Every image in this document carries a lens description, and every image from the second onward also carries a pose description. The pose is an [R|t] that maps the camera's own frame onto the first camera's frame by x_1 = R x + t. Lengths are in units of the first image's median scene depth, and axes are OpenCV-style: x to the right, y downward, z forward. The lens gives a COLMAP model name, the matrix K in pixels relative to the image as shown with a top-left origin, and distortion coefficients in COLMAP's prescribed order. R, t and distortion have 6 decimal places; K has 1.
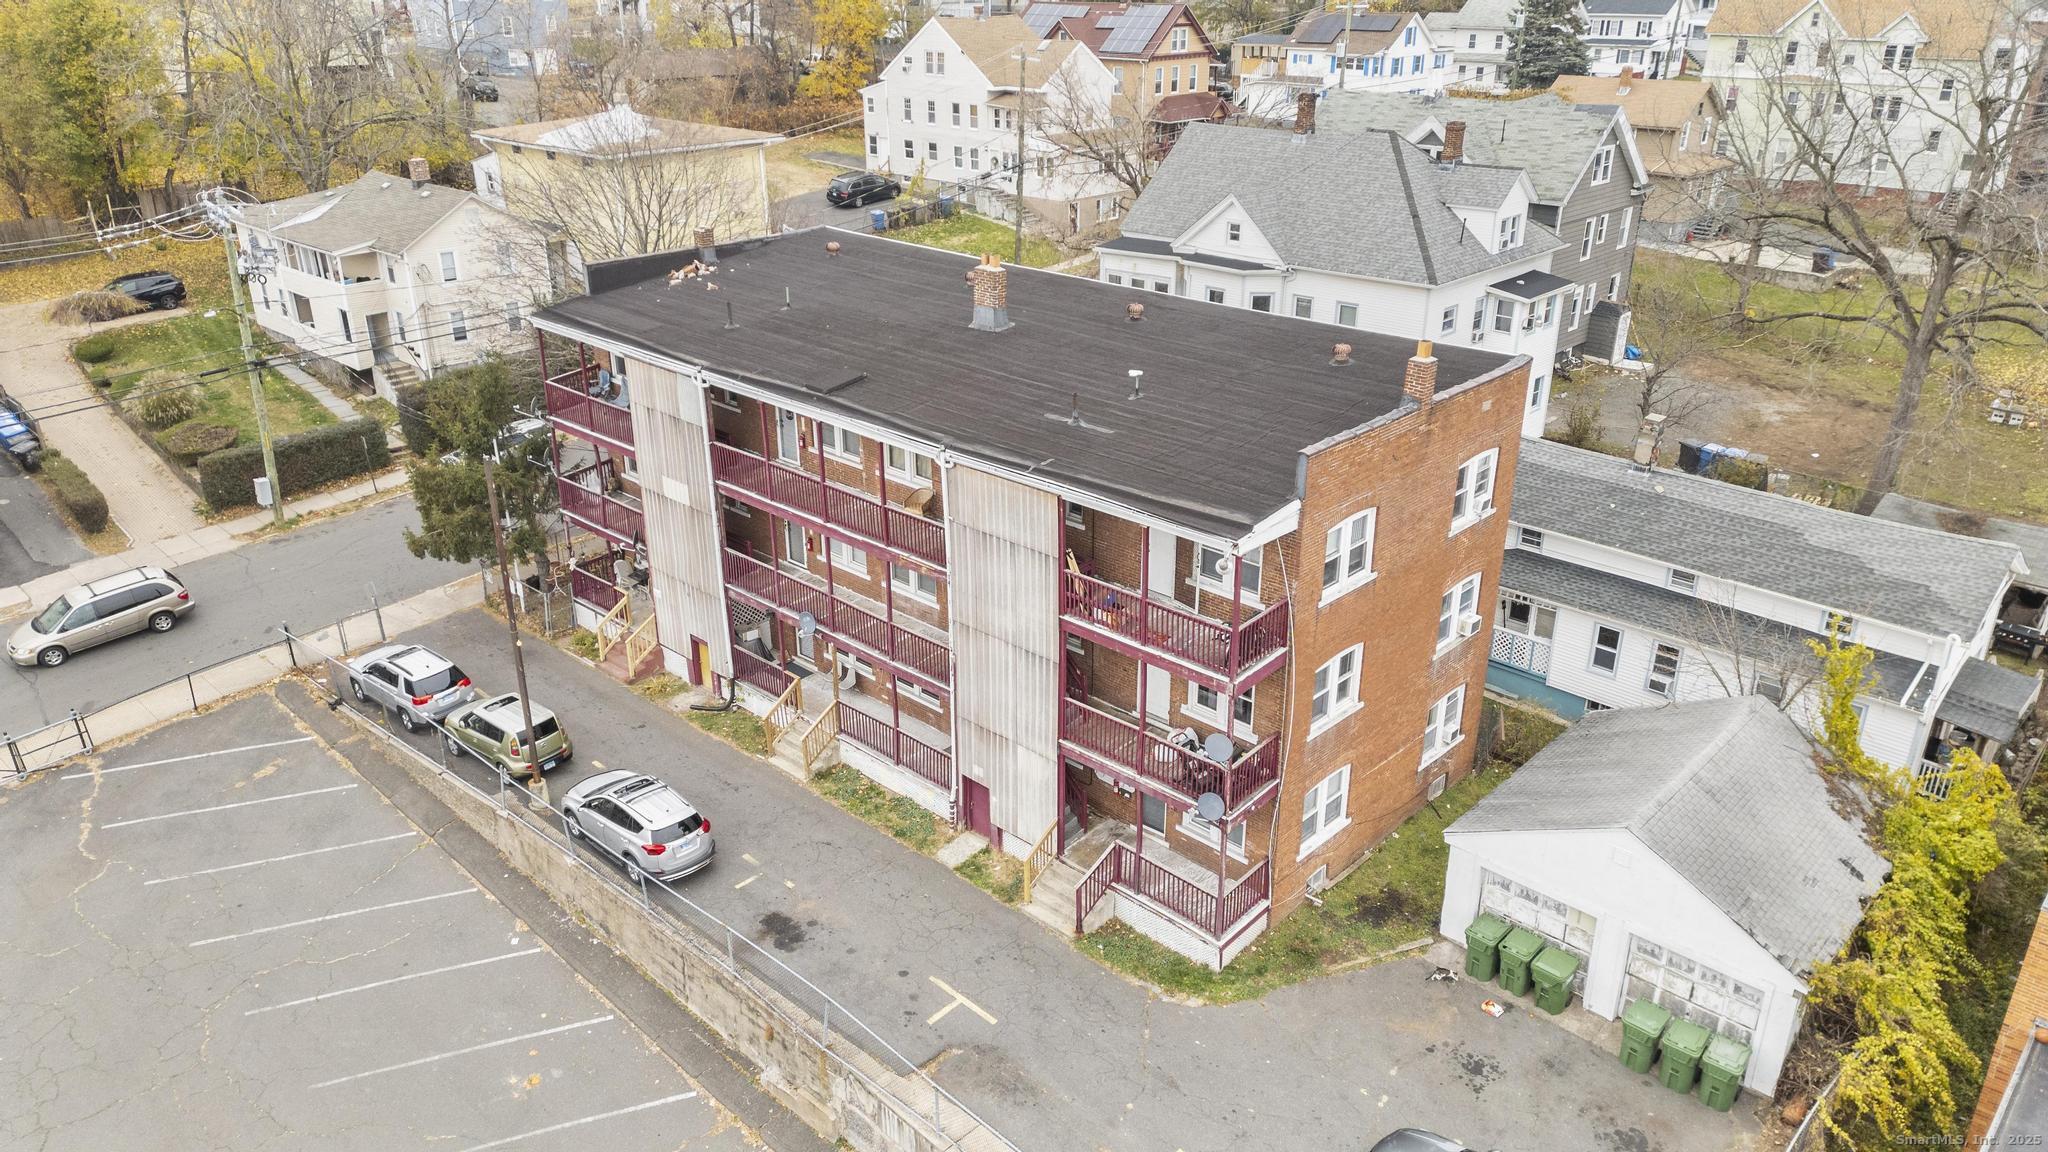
lens RADIAL K [[1426.7, 0, 1024.0], [0, 1426.7, 576.0], [0, 0, 1]] dist [0.087443, -0.071116]
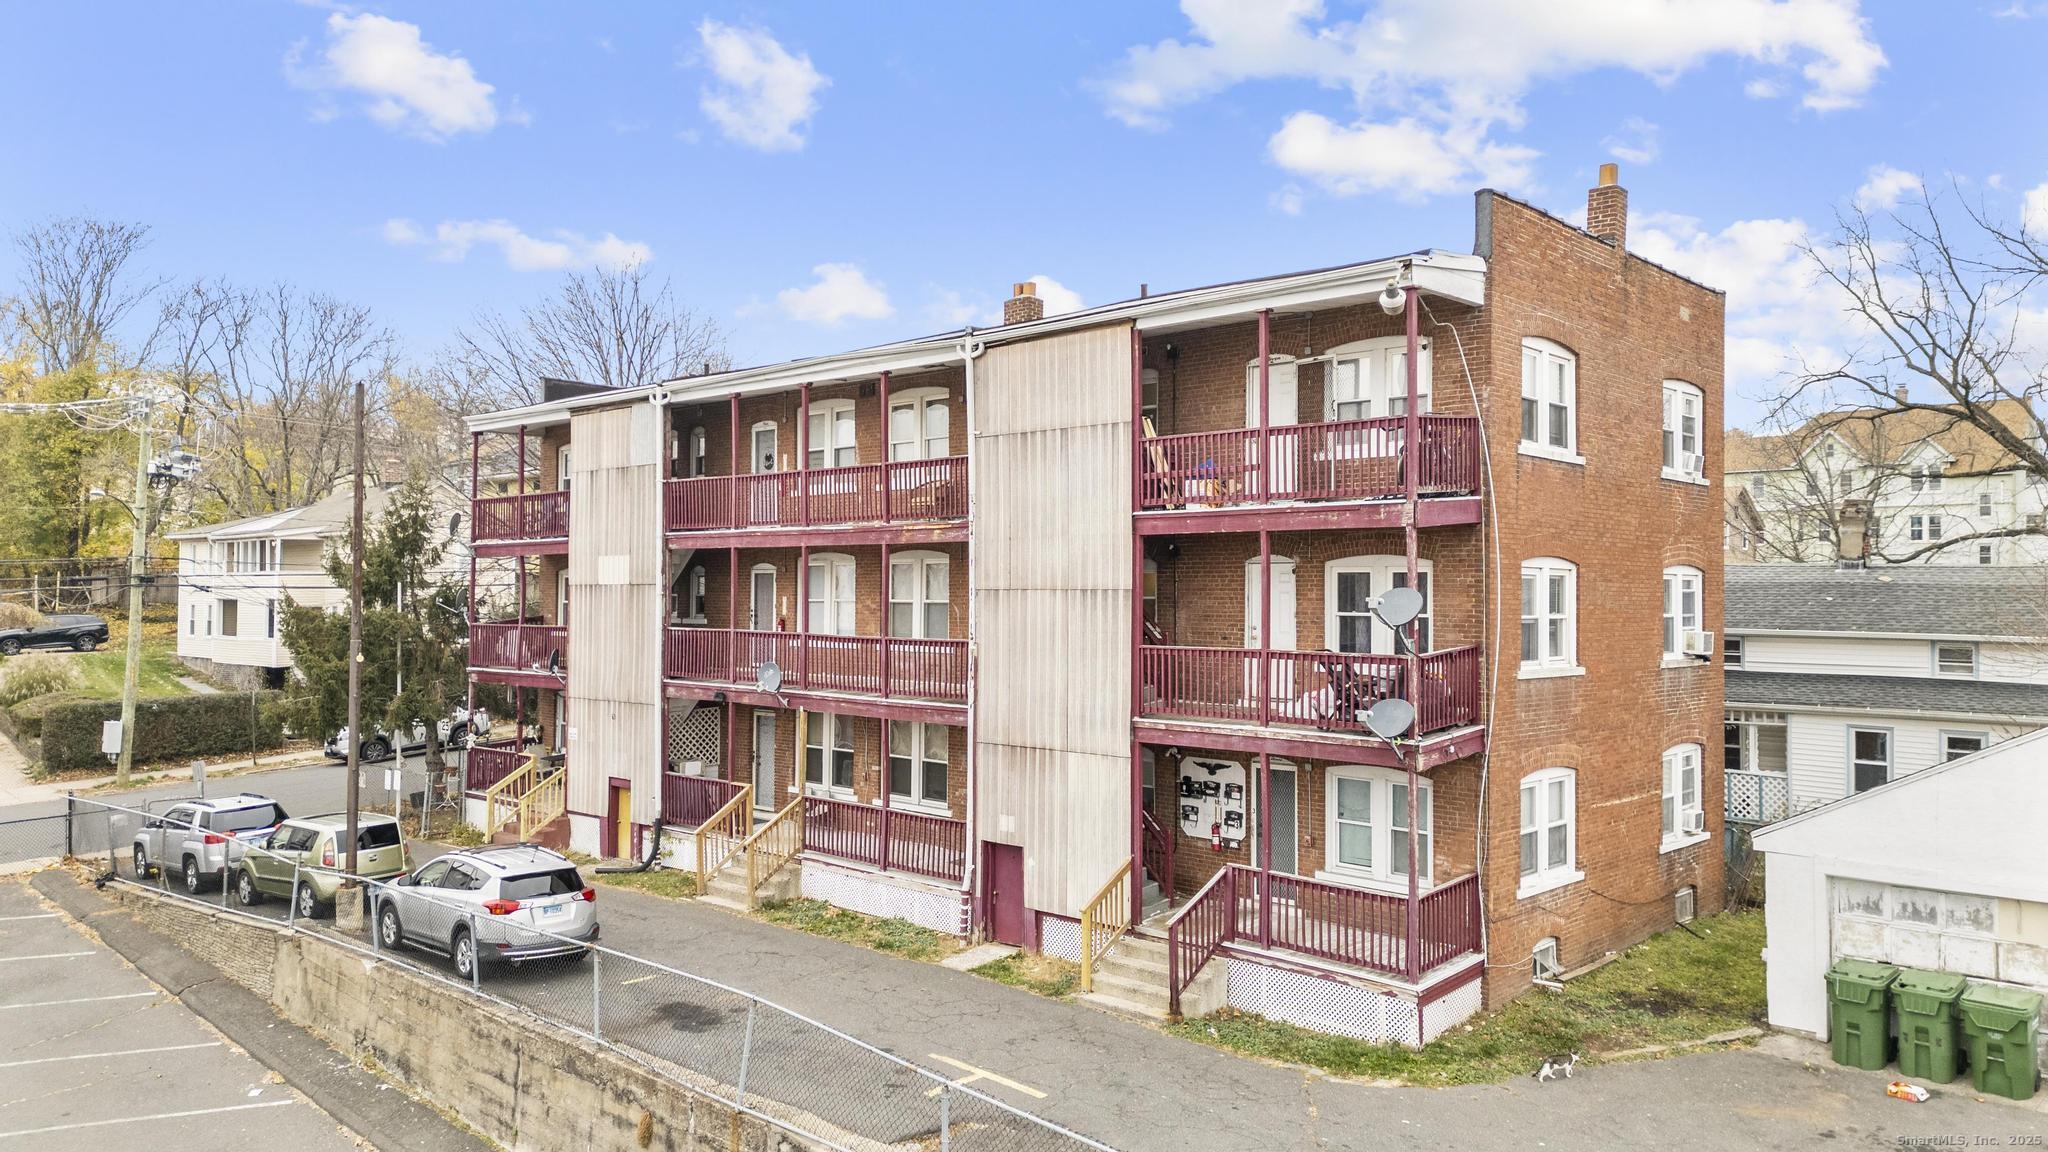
lens RADIAL K [[1442.4, 0, 1024.0], [0, 1442.4, 576.0], [0, 0, 1]] dist [0.084263, -0.080369]
pose [[0.999948, 0.009873, 0.002664, -0.025563], [-0.007880, 0.910003, -0.414528, 0.295482], [-0.006516, 0.414485, 0.910033, 0.317346]]
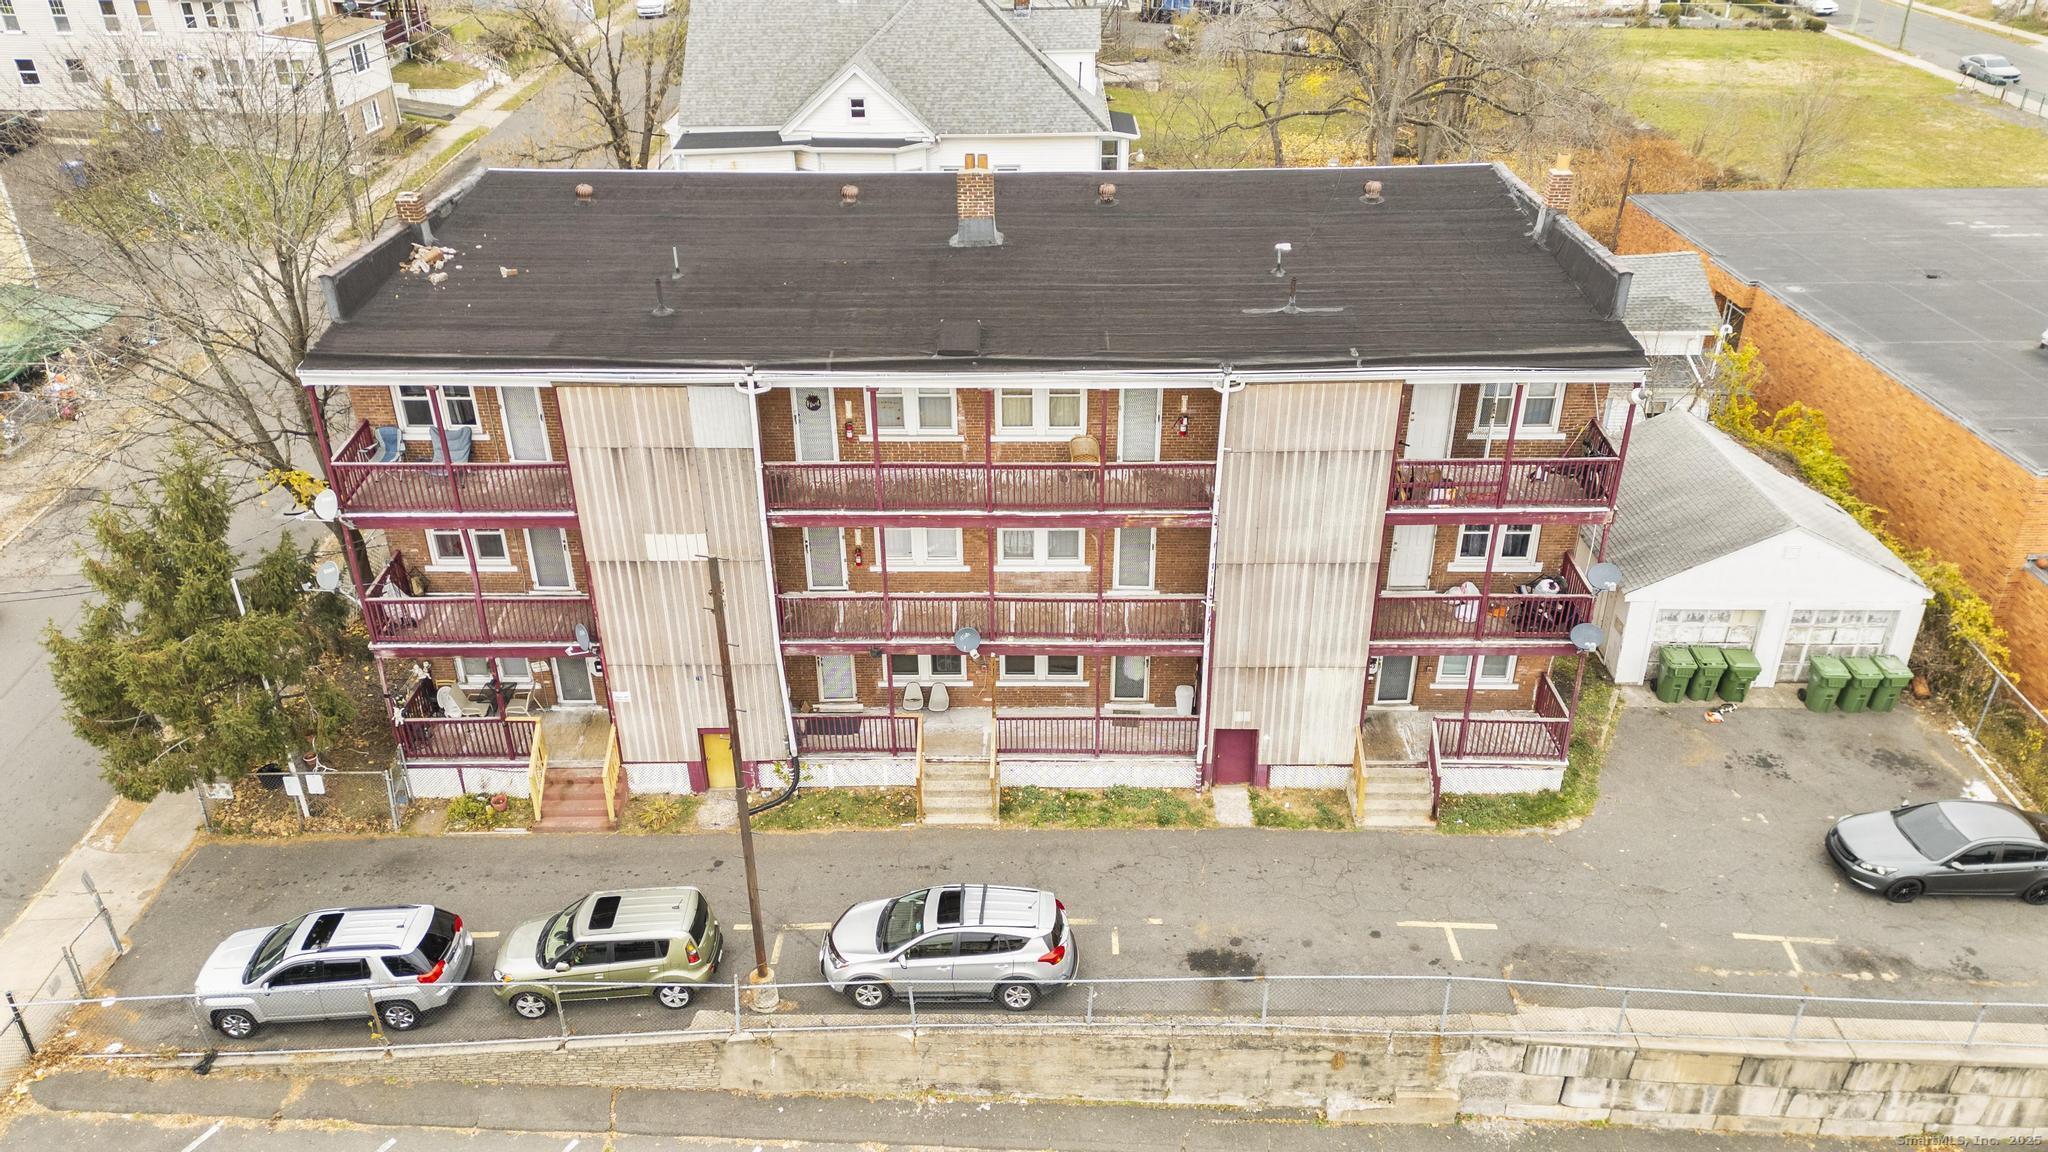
lens RADIAL K [[1455.4, 0, 1024.0], [0, 1455.4, 576.0], [0, 0, 1]] dist [0.091086, -0.086011]
pose [[0.733283, -0.326192, 0.596569, -0.623667], [0.278241, 0.944537, 0.174449, -0.140215], [-0.620385, 0.038069, 0.783373, 0.337225]]
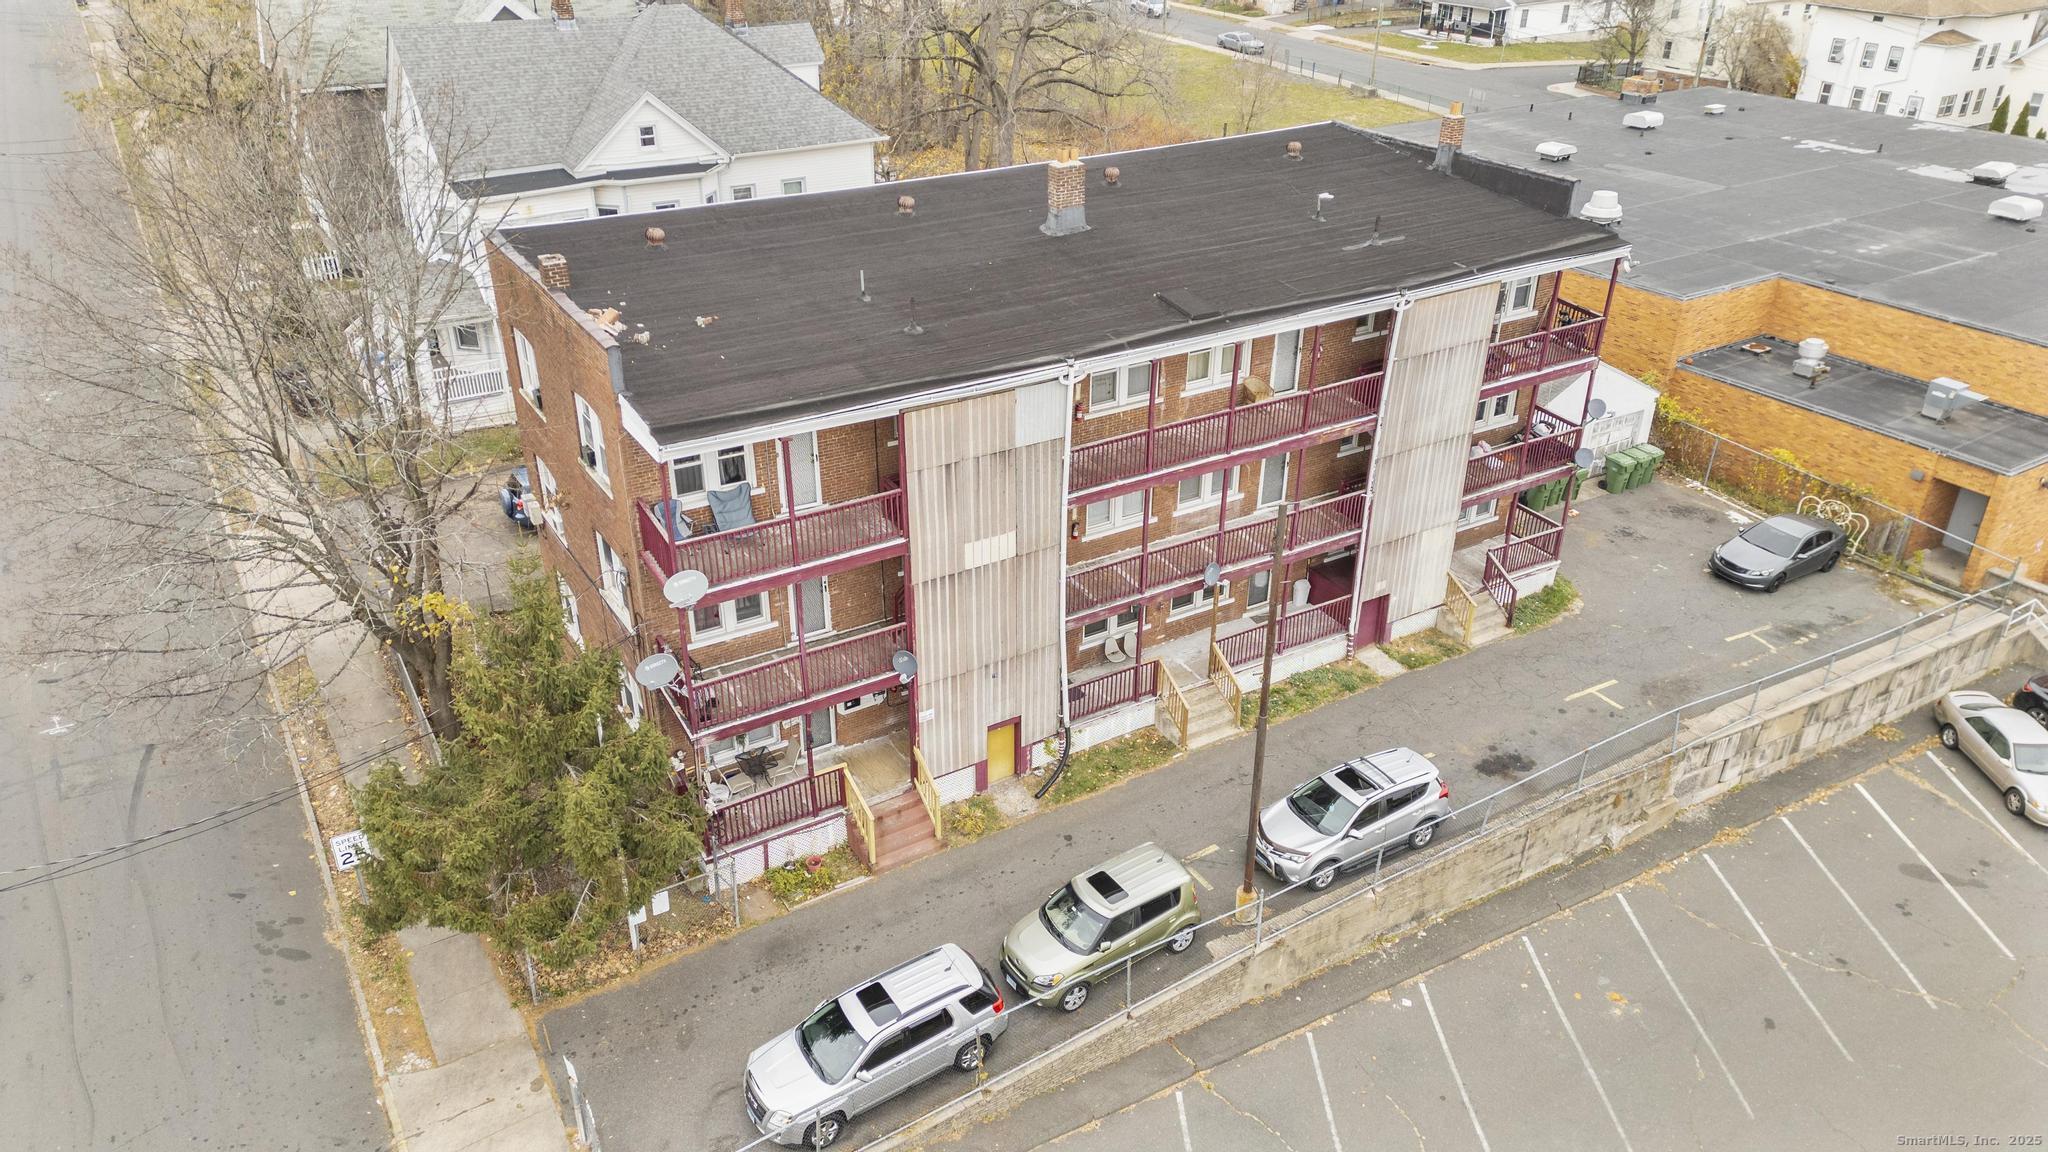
lens RADIAL K [[1426.7, 0, 1024.0], [0, 1426.7, 576.0], [0, 0, 1]] dist [0.087443, -0.071116]
pose [[0.260086, -0.453992, 0.852201, -0.979685], [0.381879, 0.858981, 0.341057, -0.329298], [-0.886862, 0.236734, 0.396779, 0.762938]]
